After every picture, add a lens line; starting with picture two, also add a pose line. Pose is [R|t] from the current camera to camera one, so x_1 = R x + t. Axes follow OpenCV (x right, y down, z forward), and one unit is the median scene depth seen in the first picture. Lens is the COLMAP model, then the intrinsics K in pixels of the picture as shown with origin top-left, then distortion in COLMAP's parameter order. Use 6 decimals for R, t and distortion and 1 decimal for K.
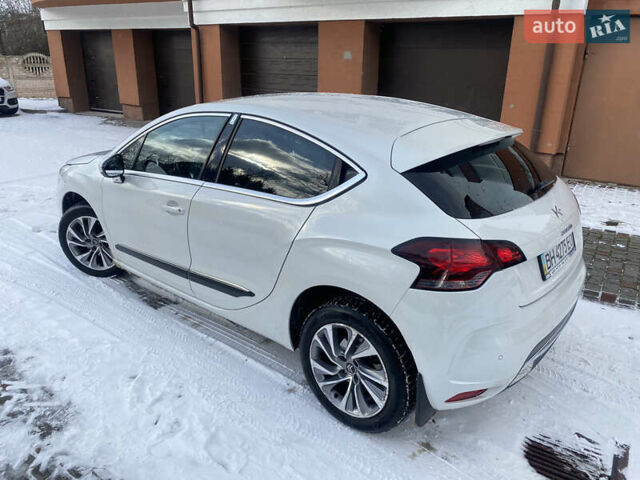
lens RADIAL K [[481.4, 0, 308.6], [0, 481.4, 237.2], [0, 0, 1]] dist [0.034102, -0.035034]
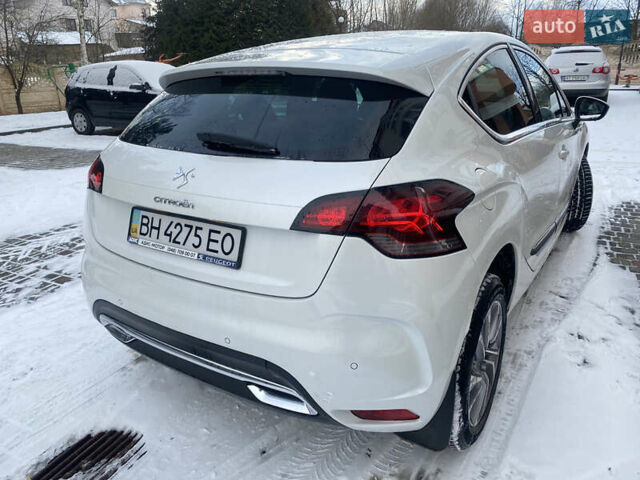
lens RADIAL K [[481.4, 0, 311.7], [0, 481.4, 234.3], [0, 0, 1]] dist [0.034102, -0.035034]
pose [[0.138639, 0.316230, -0.938498, 1.121684], [-0.312812, 0.913117, 0.261468, -0.194841], [0.939642, 0.257324, 0.225514, 0.975626]]
